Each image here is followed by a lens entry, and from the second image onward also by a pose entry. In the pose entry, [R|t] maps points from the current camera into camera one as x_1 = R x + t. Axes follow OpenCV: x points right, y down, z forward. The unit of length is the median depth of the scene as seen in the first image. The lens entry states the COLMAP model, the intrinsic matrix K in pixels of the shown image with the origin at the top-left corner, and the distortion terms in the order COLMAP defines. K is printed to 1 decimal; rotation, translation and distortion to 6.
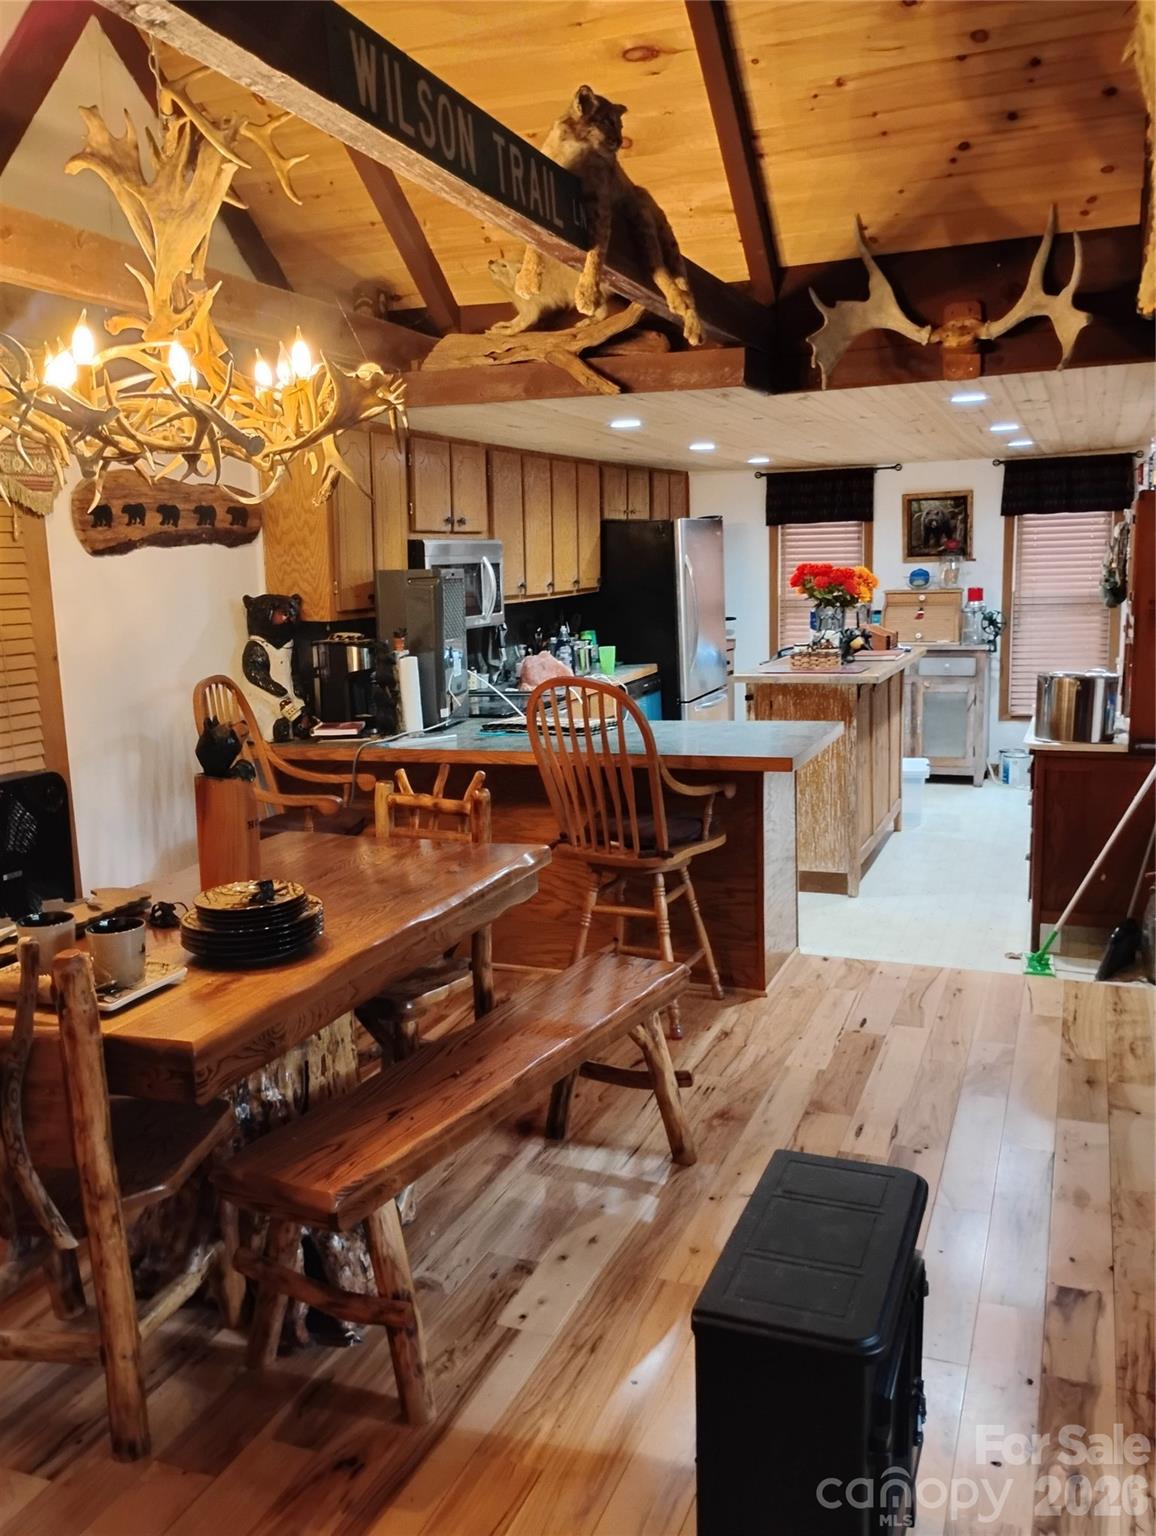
lens RADIAL K [[1259.7, 0, 580.3], [0, 1259.7, 763.2], [0, 0, 1]] dist [0.048185, -0.073010]
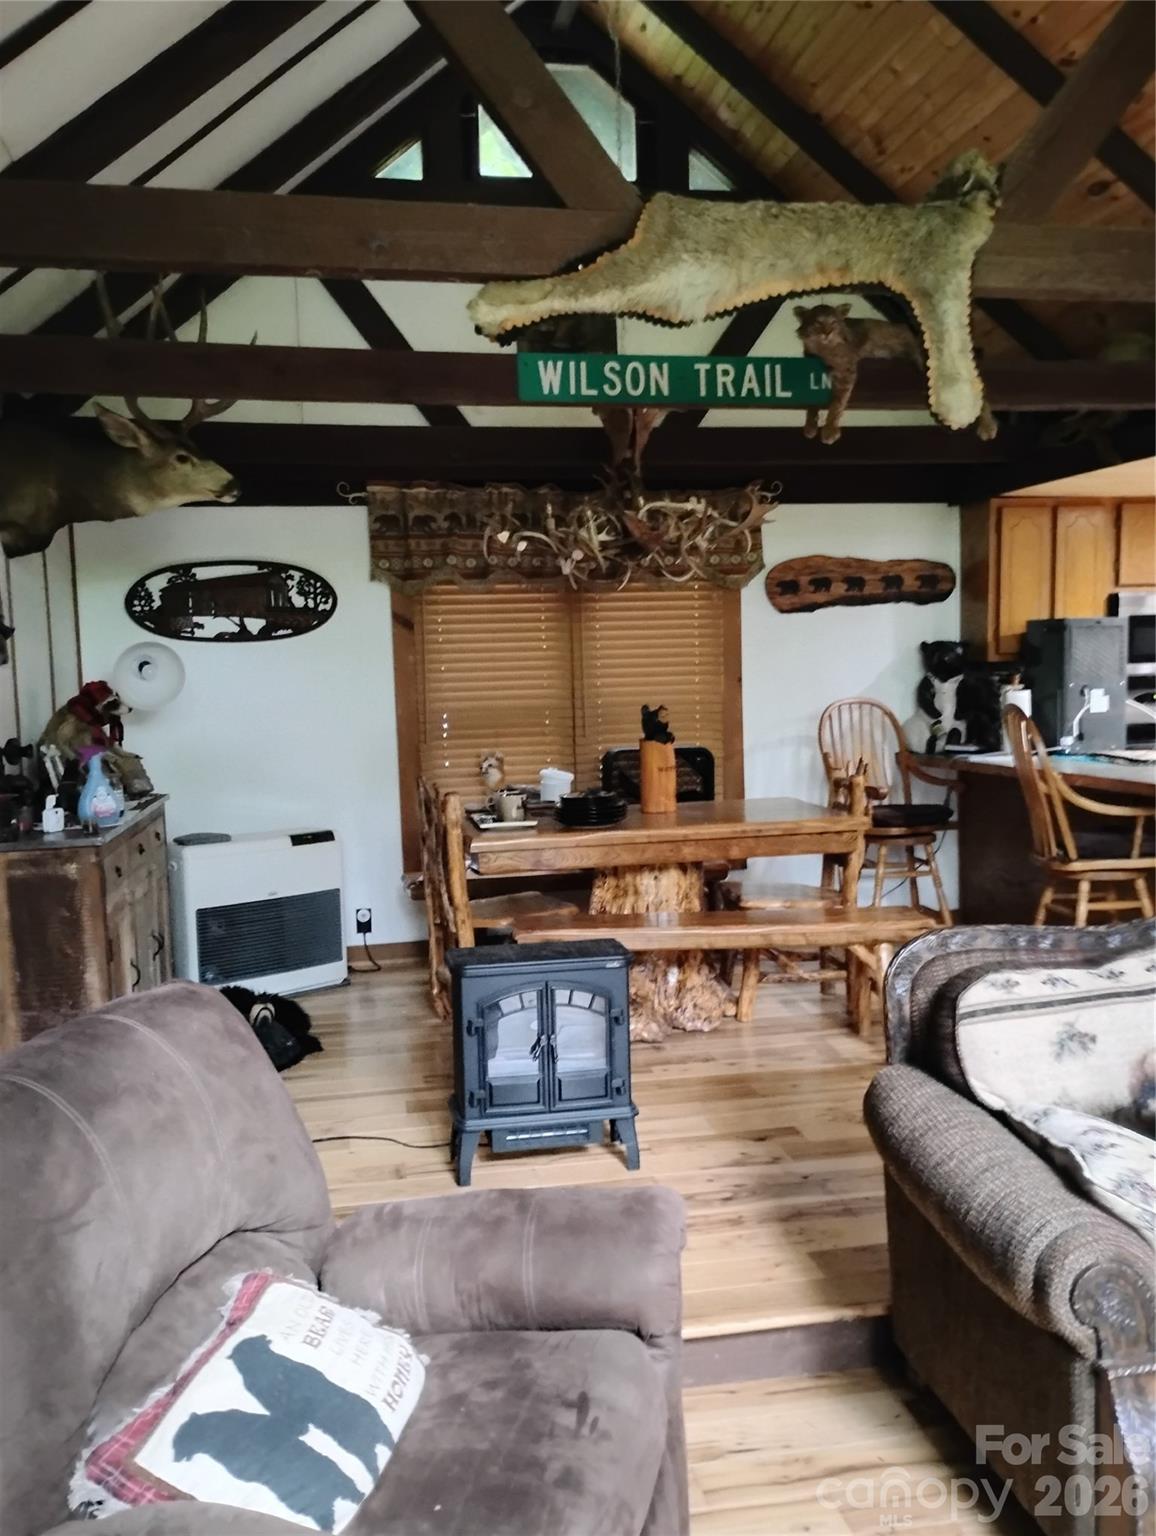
lens RADIAL K [[1259.7, 0, 570.8], [0, 1259.7, 770.8], [0, 0, 1]] dist [0.048185, -0.073010]
pose [[0.550306, 0.084169, -0.830710, 0.648284], [-0.120894, 0.992454, 0.020470, 0.018773], [0.826165, 0.089163, 0.556329, -0.023846]]
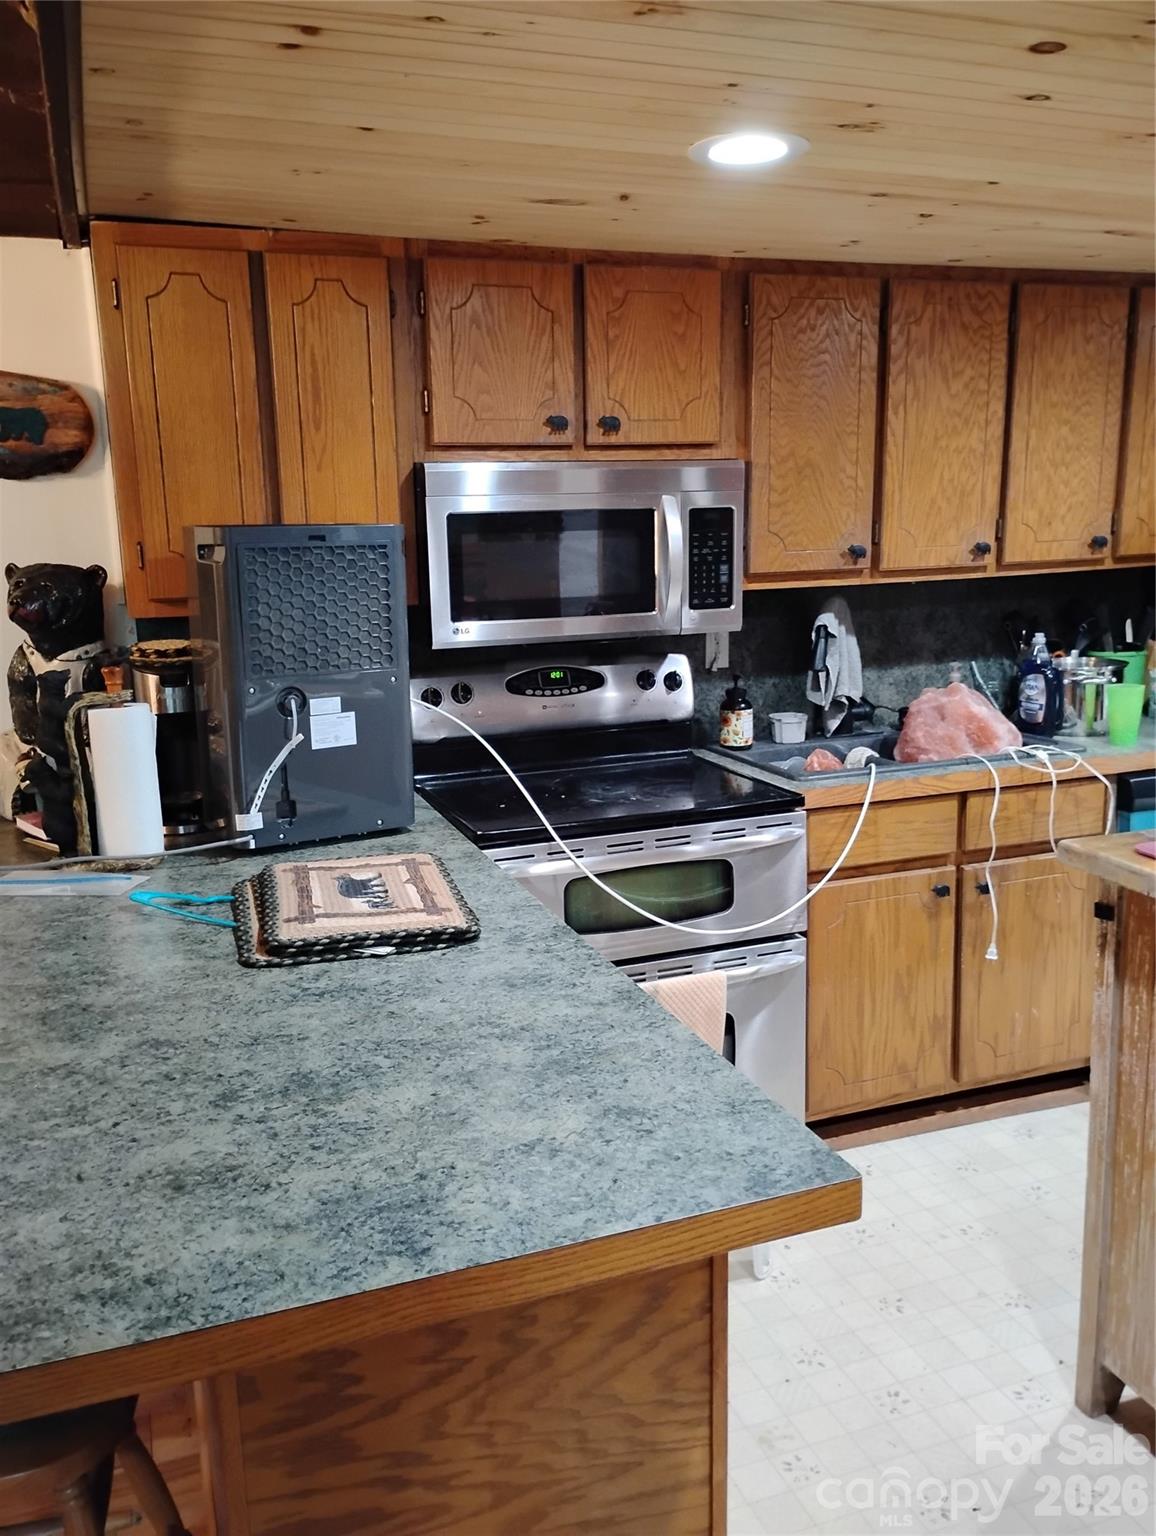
lens RADIAL K [[1259.7, 0, 578.0], [0, 1259.7, 768.1], [0, 0, 1]] dist [0.048185, -0.073010]
pose [[0.687143, 0.168157, -0.706794, 0.339260], [-0.116272, 0.985759, 0.121487, -0.144136], [0.717158, -0.001298, 0.696910, 0.795457]]
